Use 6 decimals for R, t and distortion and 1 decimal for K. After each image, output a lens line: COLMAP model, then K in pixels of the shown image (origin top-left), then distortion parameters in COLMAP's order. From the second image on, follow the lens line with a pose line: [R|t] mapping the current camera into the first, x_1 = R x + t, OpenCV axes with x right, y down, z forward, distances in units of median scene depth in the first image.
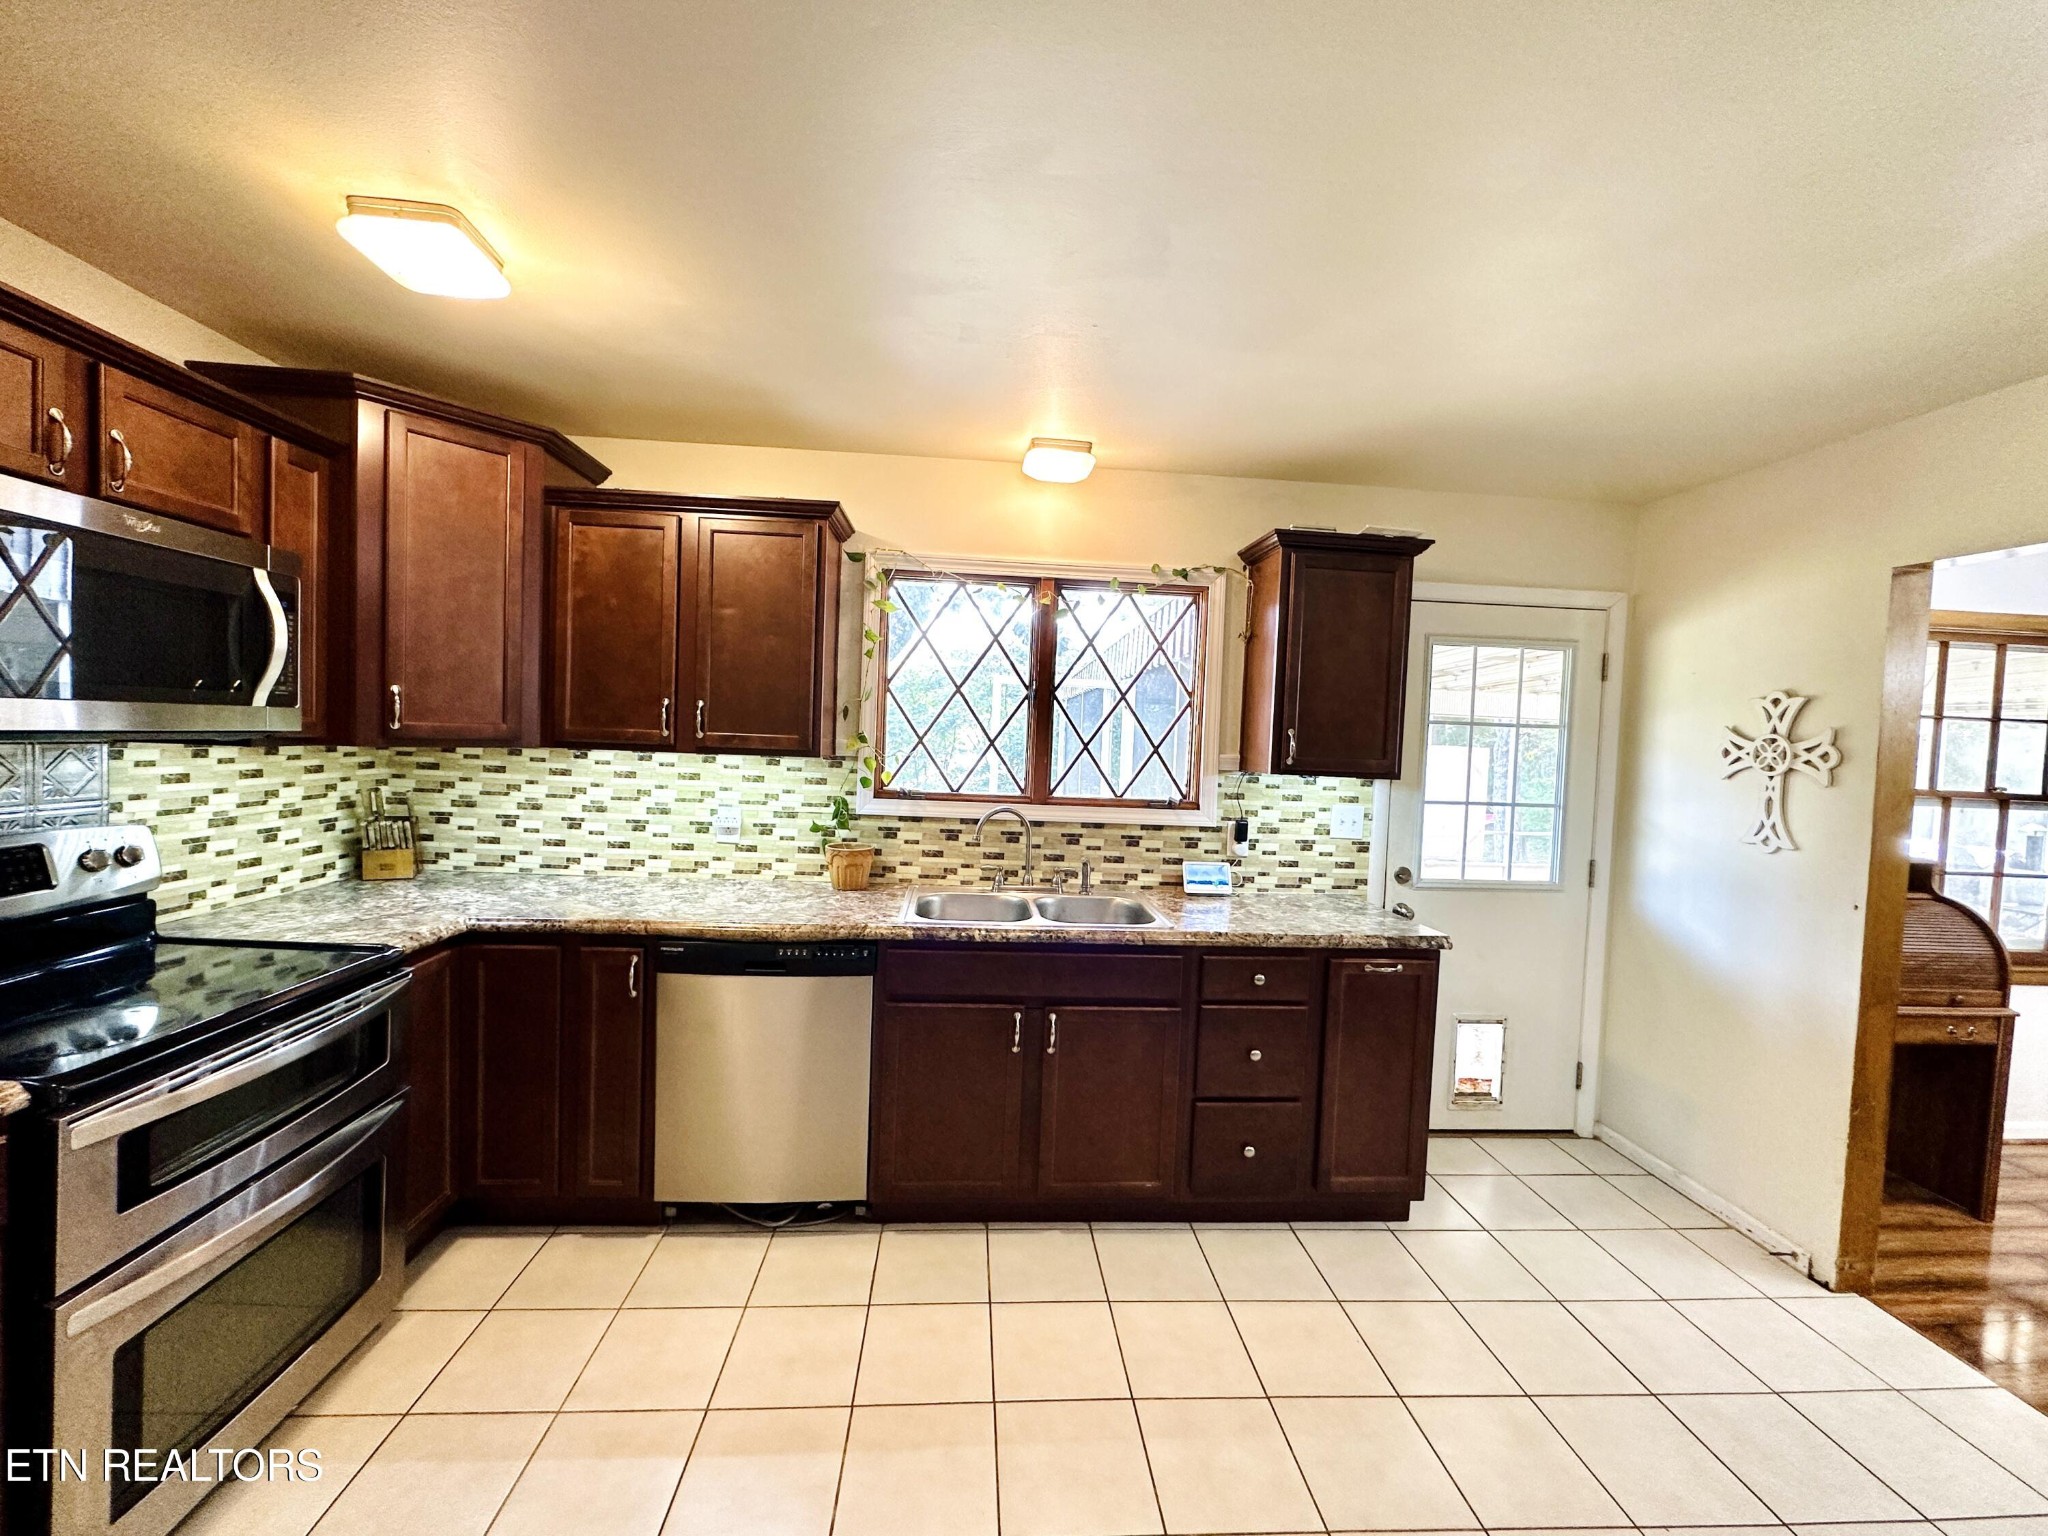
lens RADIAL K [[810.2, 0, 1024.0], [0, 810.2, 768.0], [0, 0, 1]] dist [-0.000217, -0.000113]
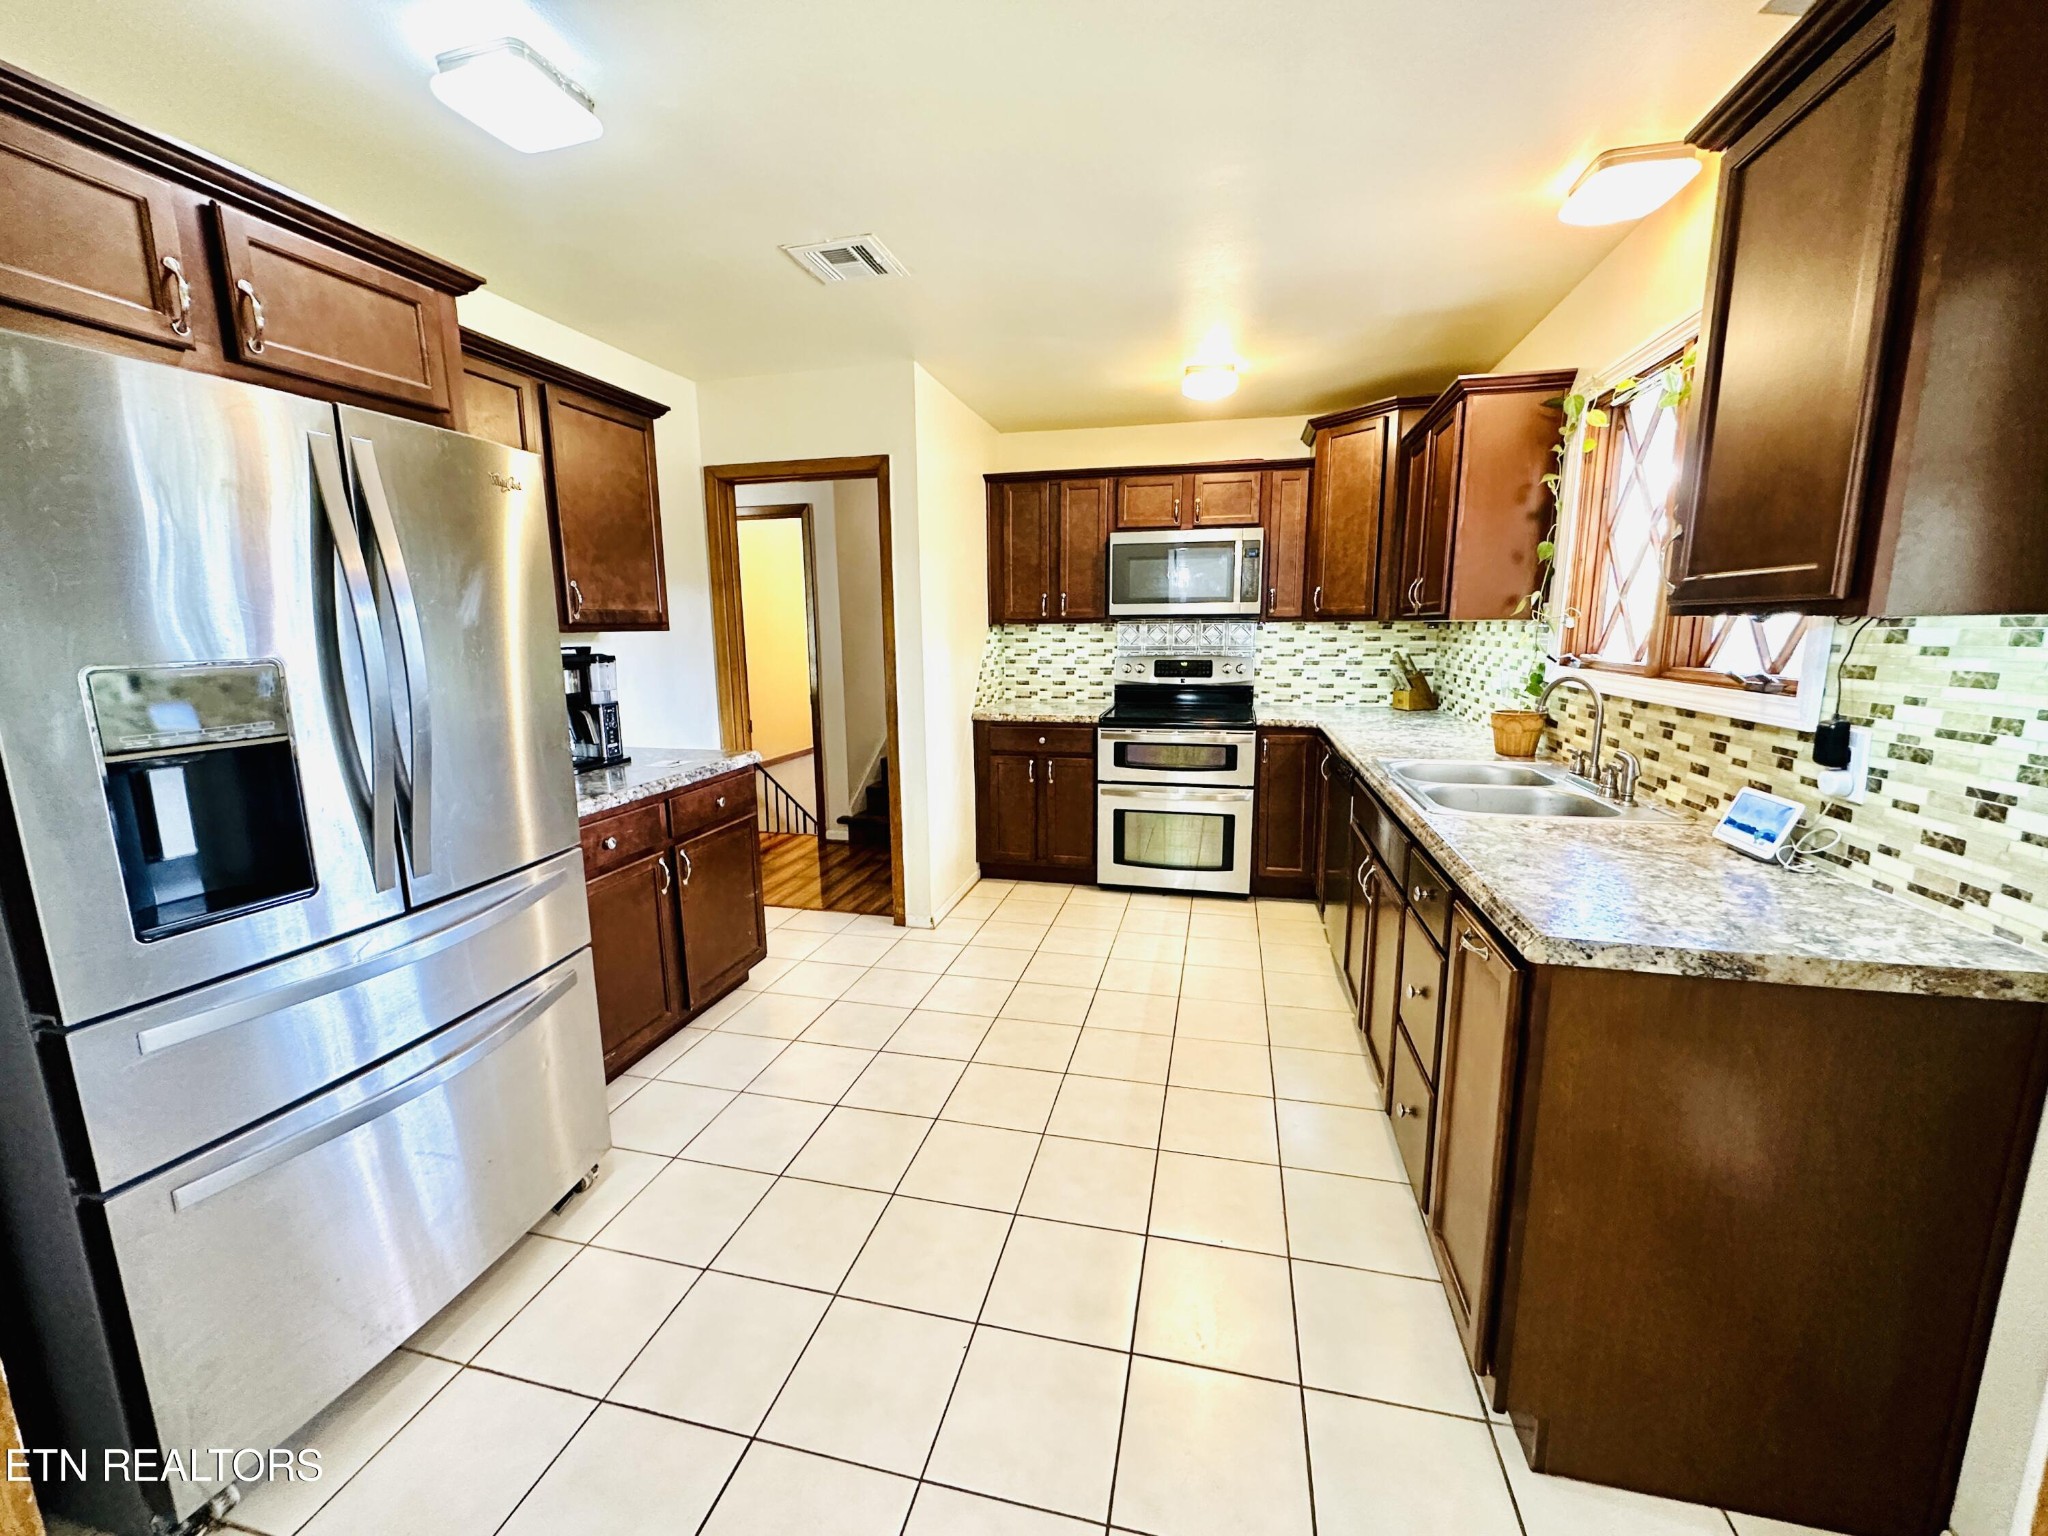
lens RADIAL K [[810.2, 0, 1024.0], [0, 810.2, 768.0], [0, 0, 1]] dist [-0.000217, -0.000113]
pose [[-0.302327, 0.128920, -0.944446, 1.076728], [-0.044225, 0.987848, 0.149001, 0.051710], [0.952178, 0.086816, -0.292951, 0.854249]]
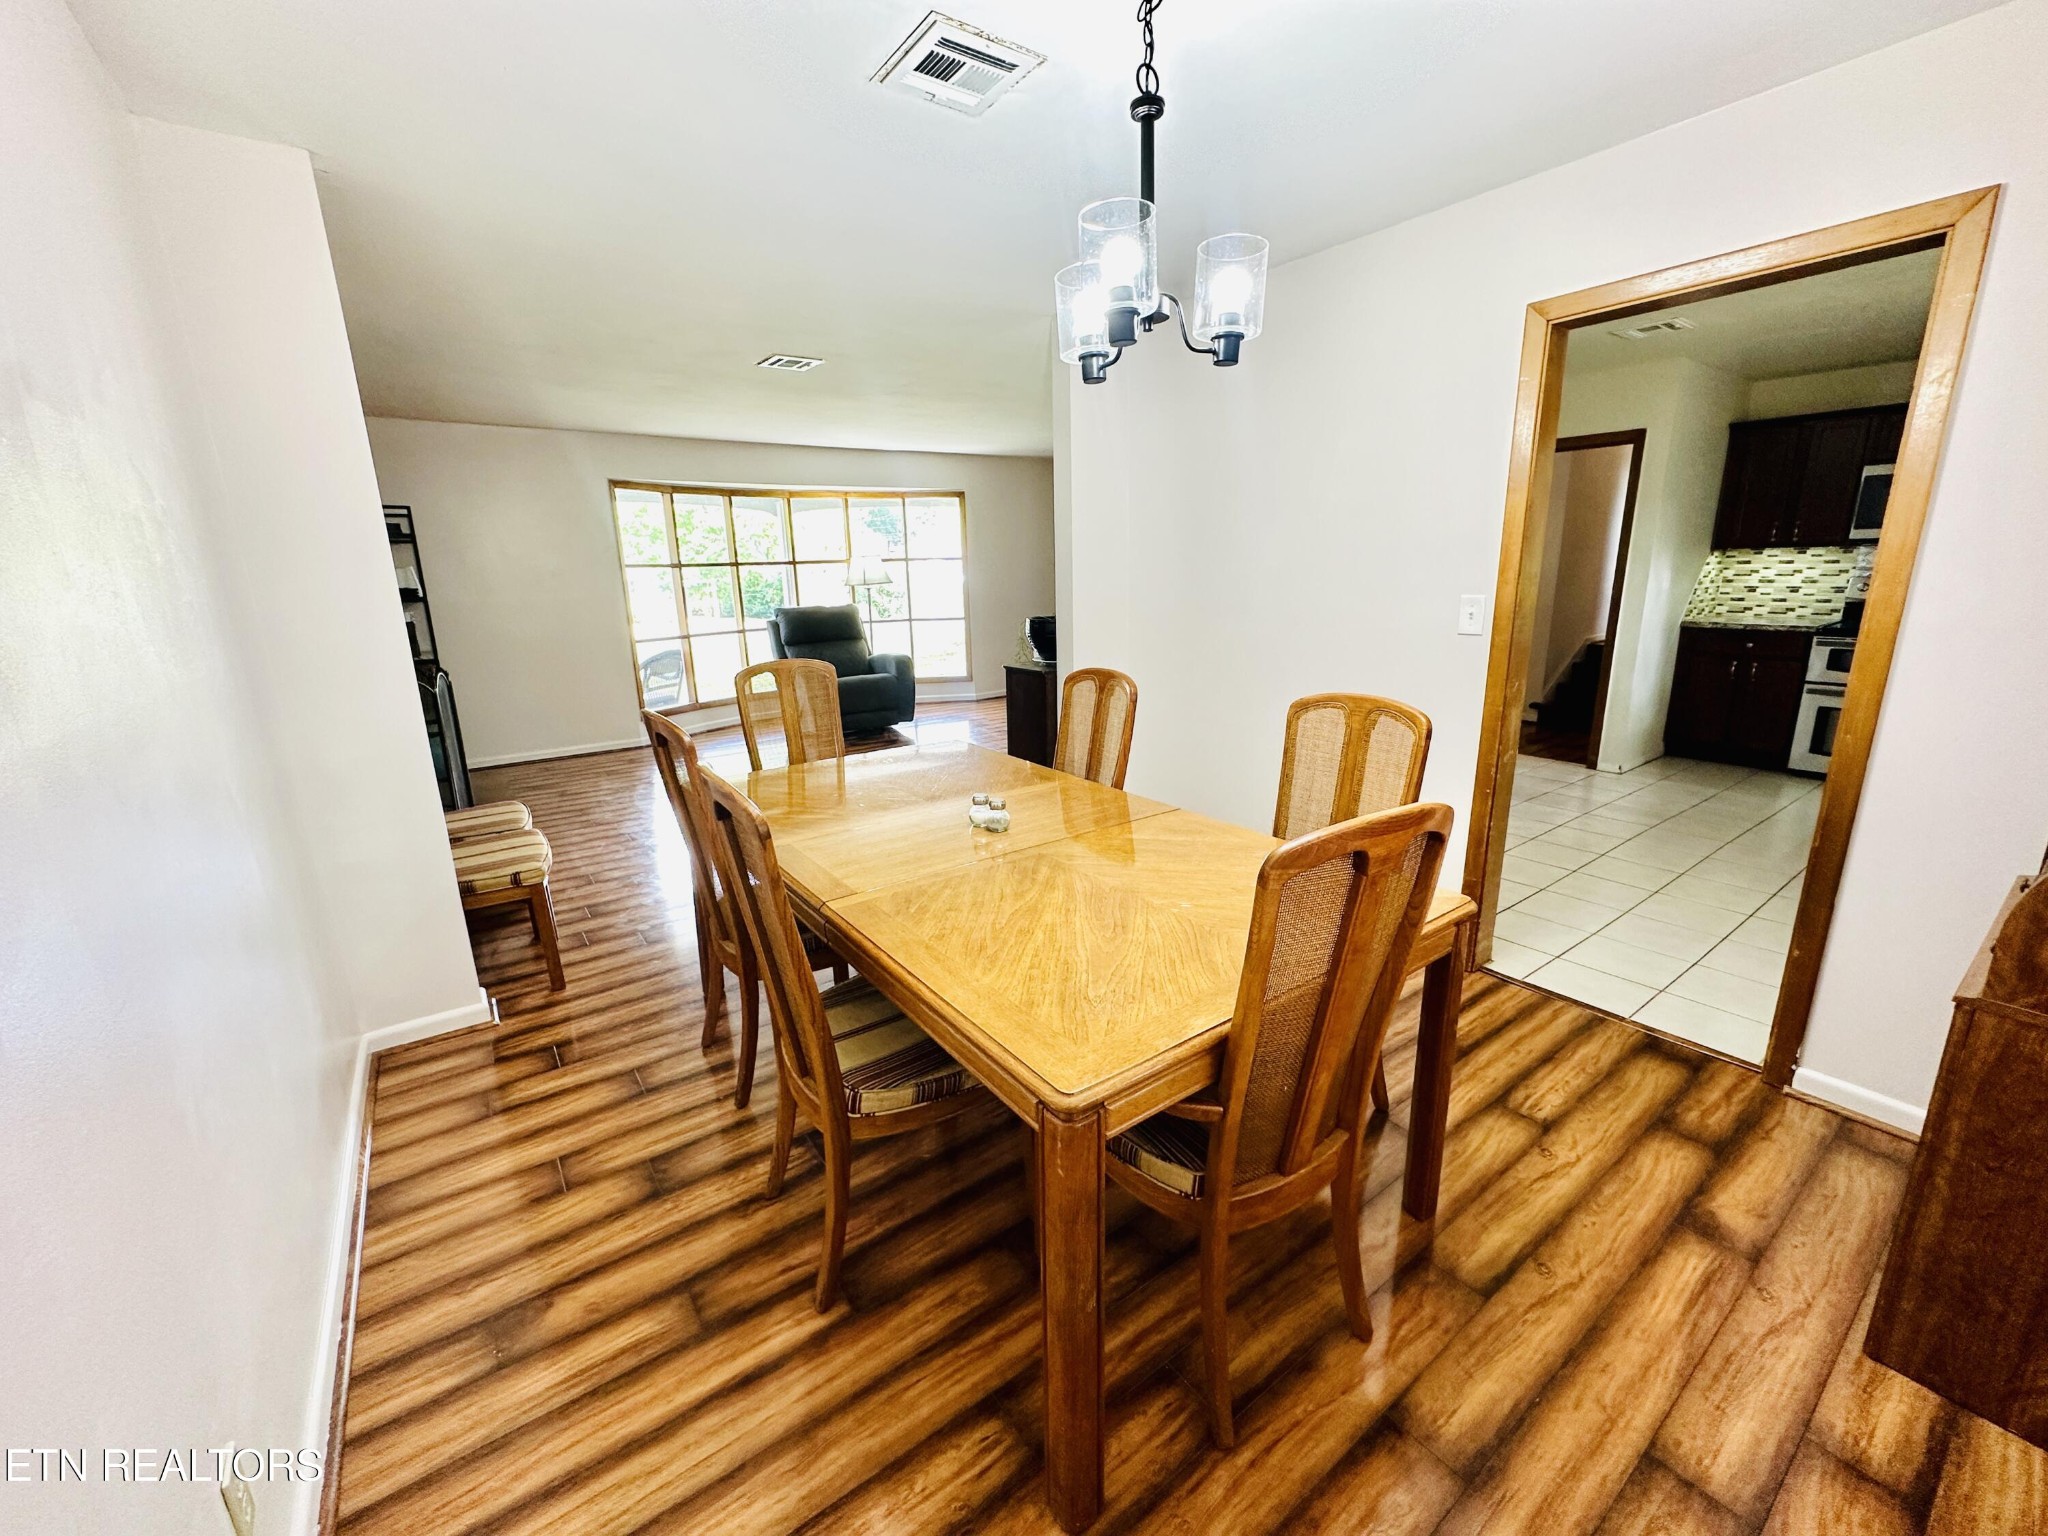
lens RADIAL K [[810.2, 0, 1024.0], [0, 810.2, 768.0], [0, 0, 1]] dist [-0.000217, -0.000113]
pose [[-0.849683, 0.109019, -0.515902, 2.149095], [-0.031932, 0.965959, 0.256716, 0.076146], [0.526327, 0.234601, -0.817278, 1.181709]]
